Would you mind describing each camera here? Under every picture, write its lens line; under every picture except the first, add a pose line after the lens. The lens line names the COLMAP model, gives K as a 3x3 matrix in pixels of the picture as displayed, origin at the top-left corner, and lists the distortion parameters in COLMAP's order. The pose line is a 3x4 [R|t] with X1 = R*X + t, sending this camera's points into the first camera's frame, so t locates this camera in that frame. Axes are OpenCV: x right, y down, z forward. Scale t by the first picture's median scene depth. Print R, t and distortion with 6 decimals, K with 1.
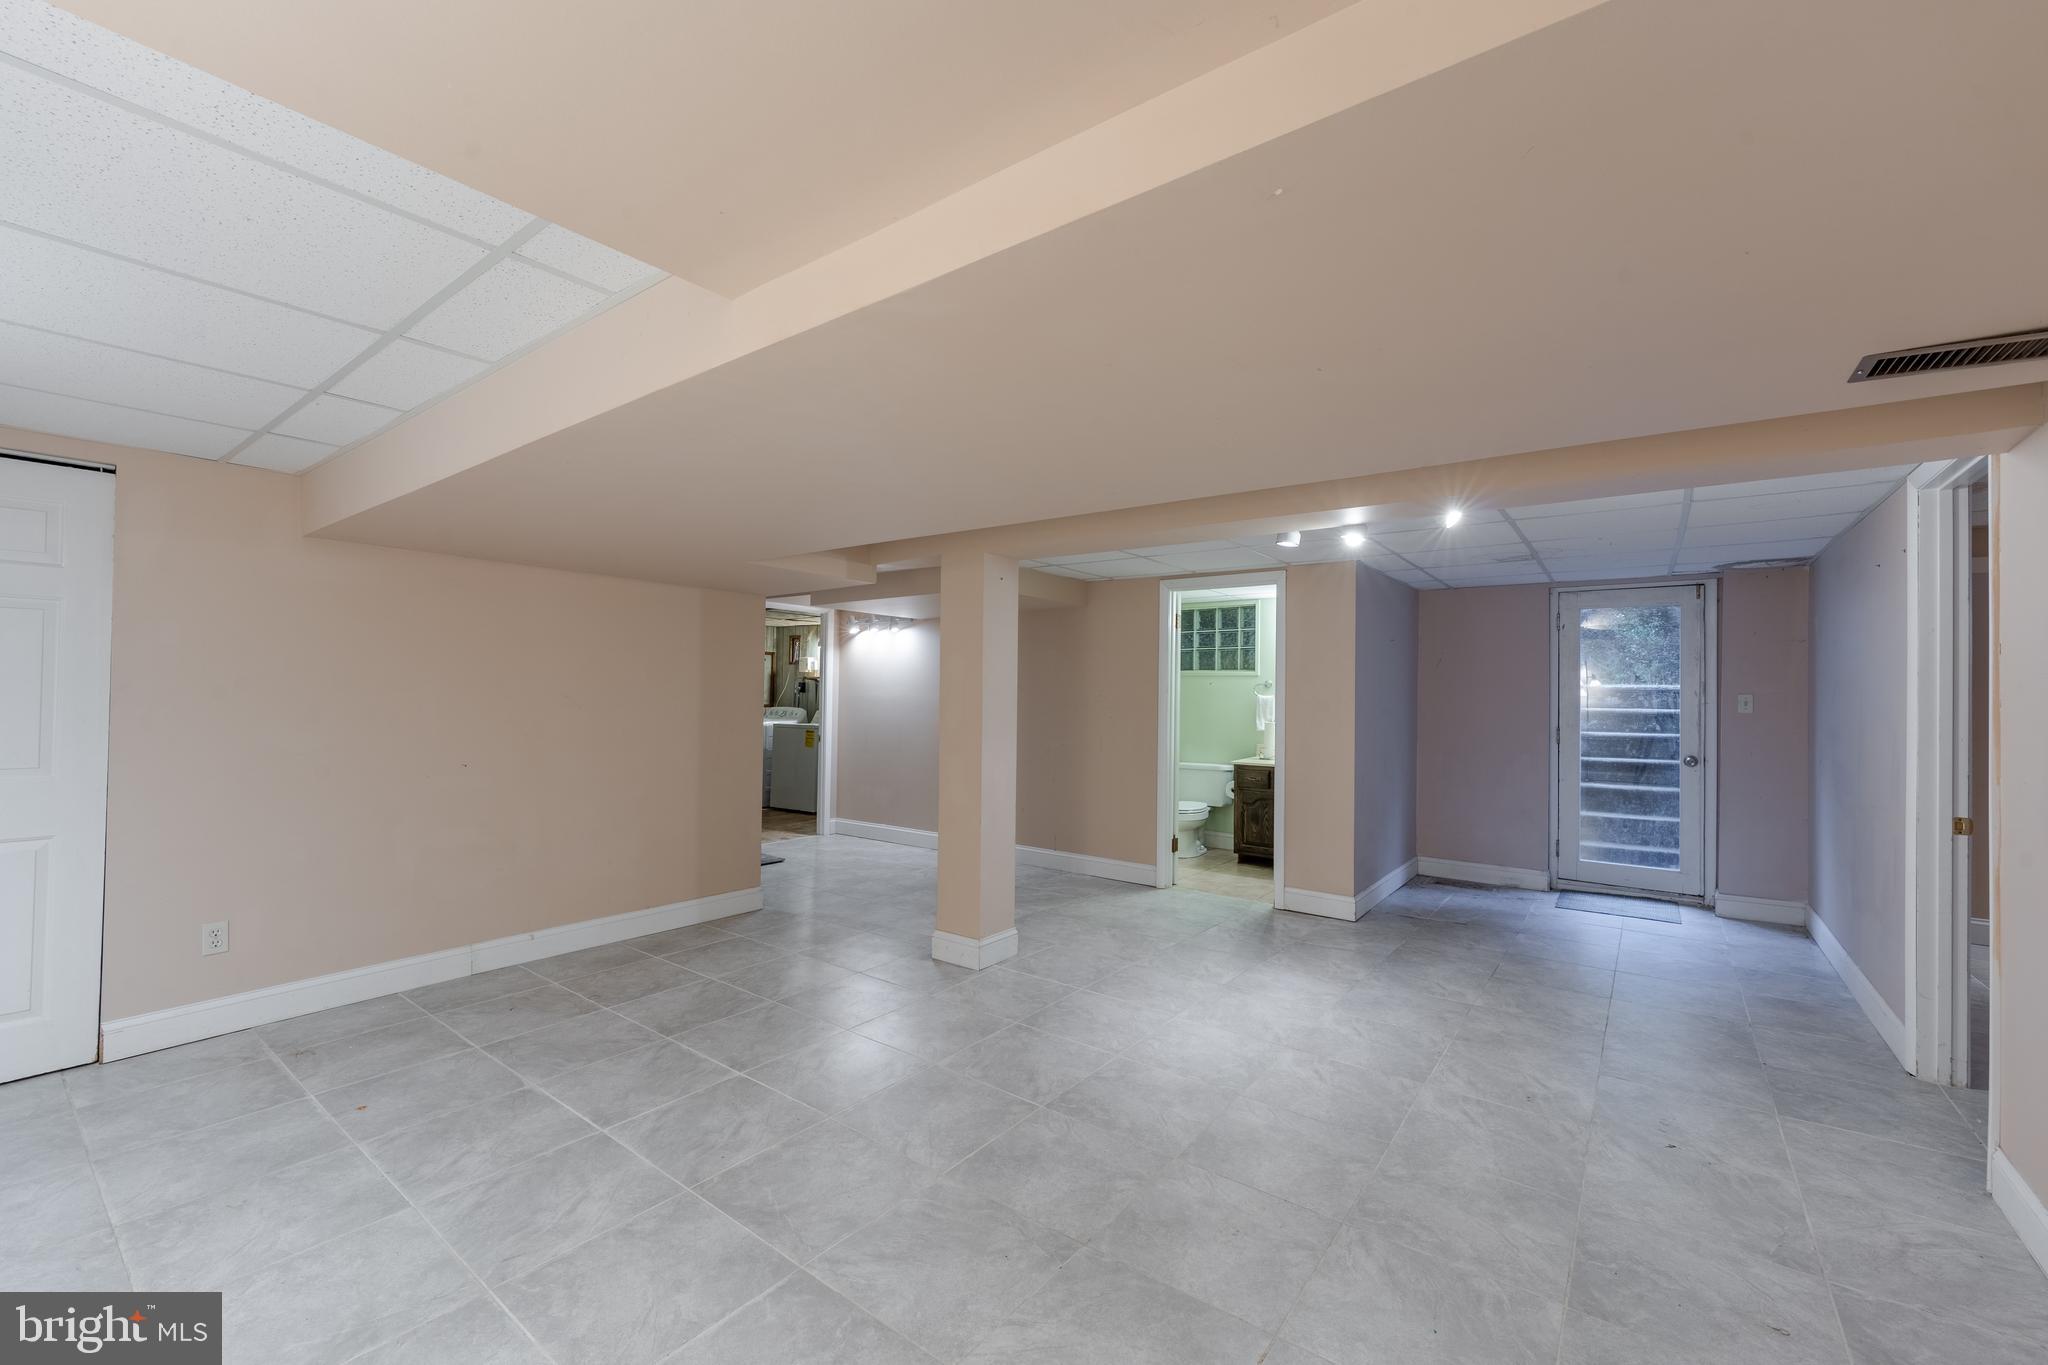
lens RADIAL K [[826.8, 0, 1028.4], [0, 826.8, 724.4], [0, 0, 1]] dist [0.001413, -0.000028]
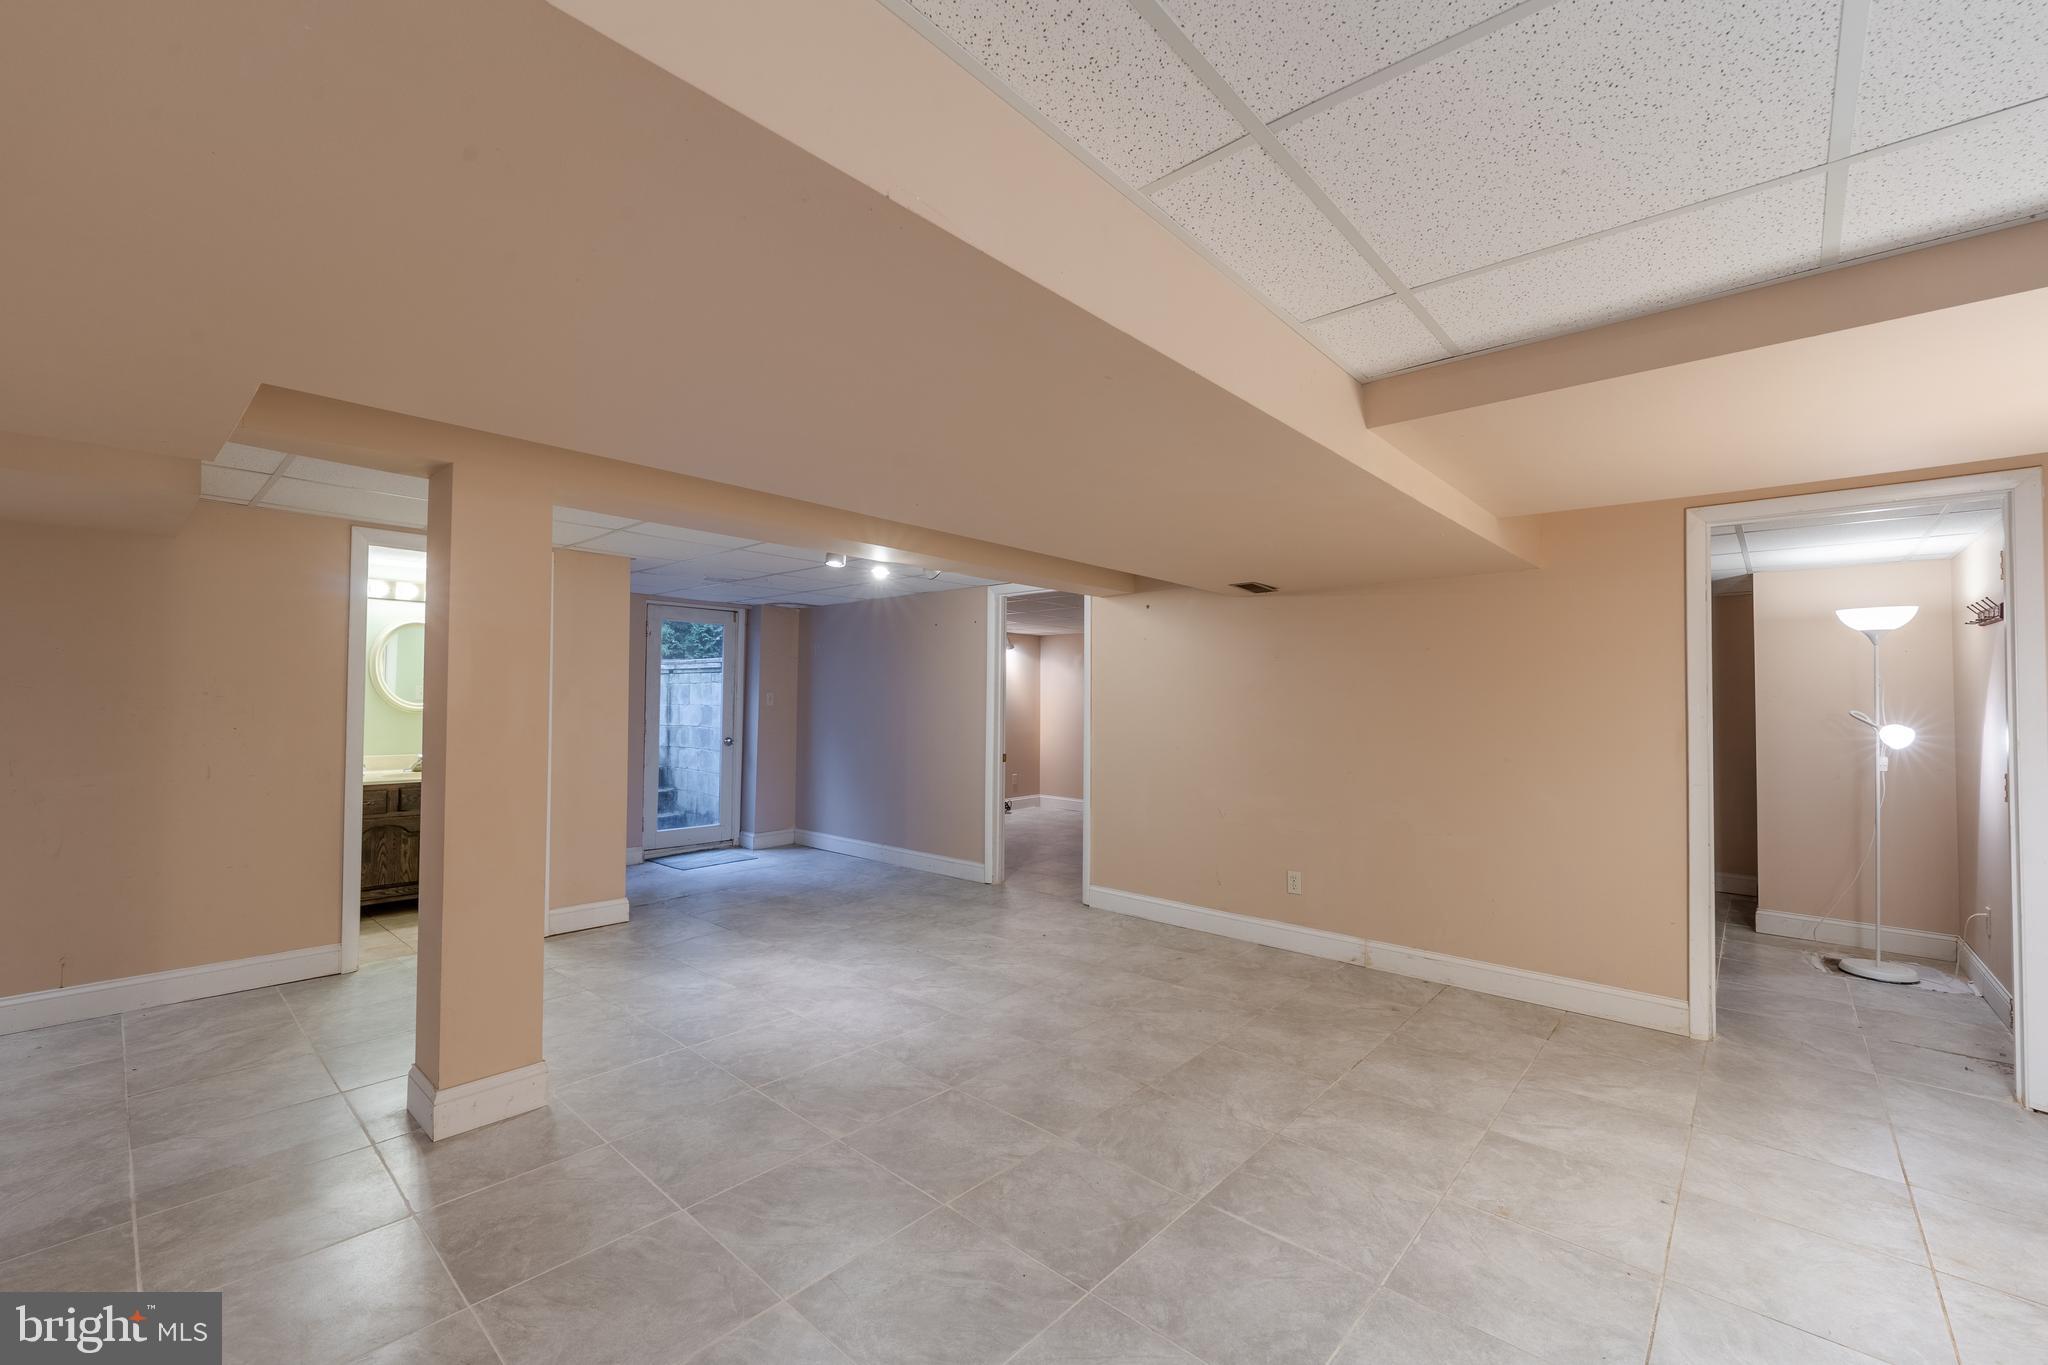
lens RADIAL K [[833.5, 0, 1024.0], [0, 833.5, 682.5], [0, 0, 1]] dist [0.000989, -0.000597]
pose [[0.083341, 0.012822, 0.996439, -0.923517], [0.027720, 0.999500, -0.015180, -0.031843], [-0.996135, 0.028887, 0.082944, 0.714321]]
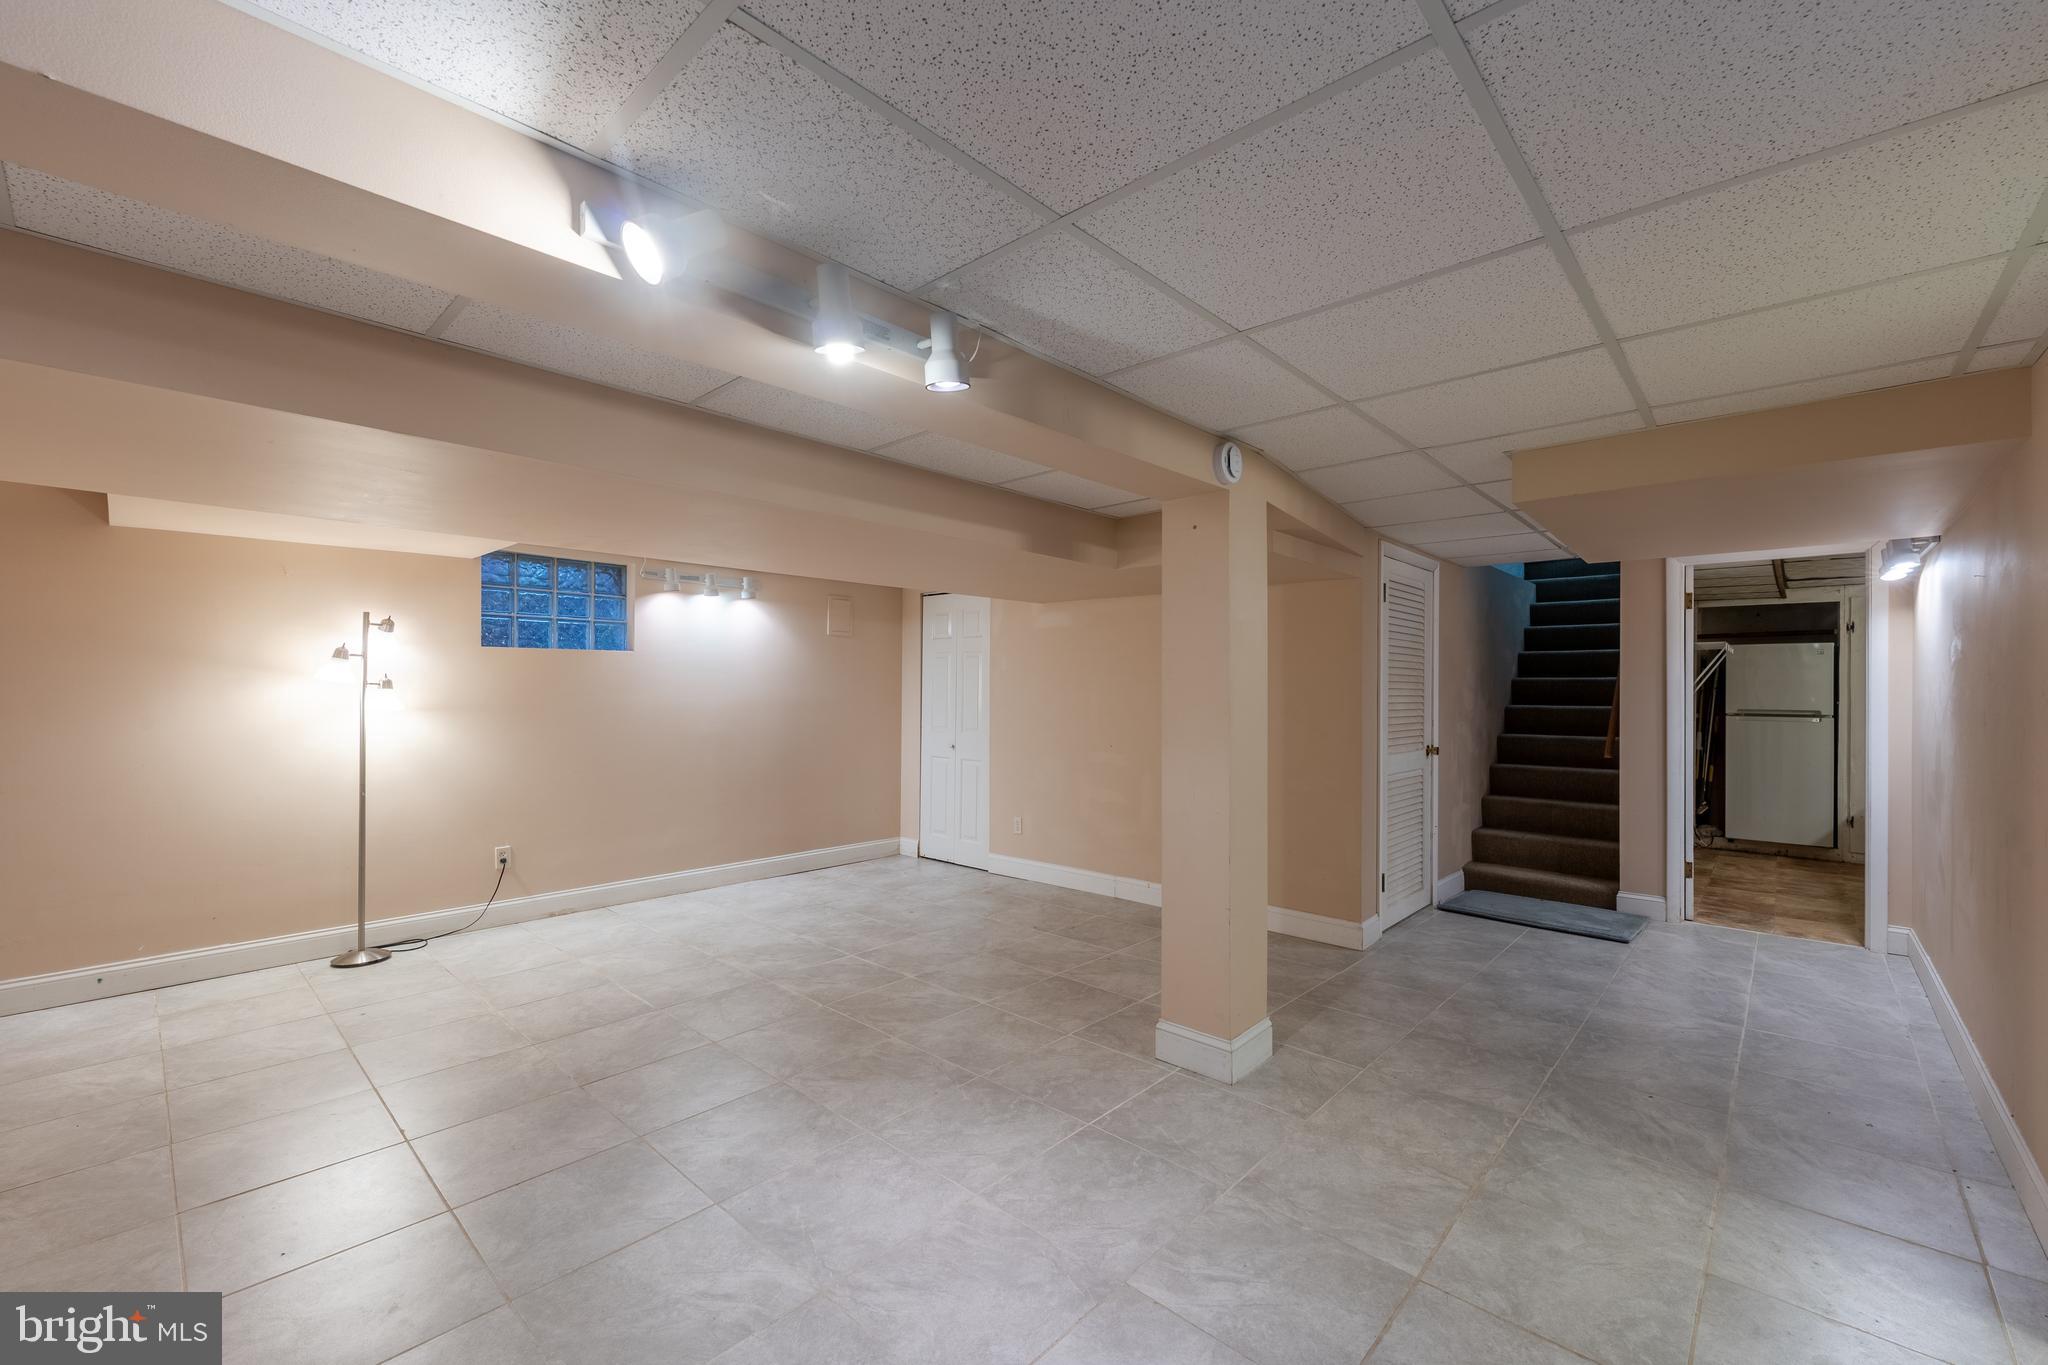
lens RADIAL K [[833.5, 0, 1024.0], [0, 833.5, 682.5], [0, 0, 1]] dist [0.000989, -0.000597]
pose [[-0.099609, -0.021182, -0.994801, 0.926817], [-0.038851, 0.999094, -0.017384, -0.032169], [0.994268, 0.036918, -0.100342, 1.232403]]
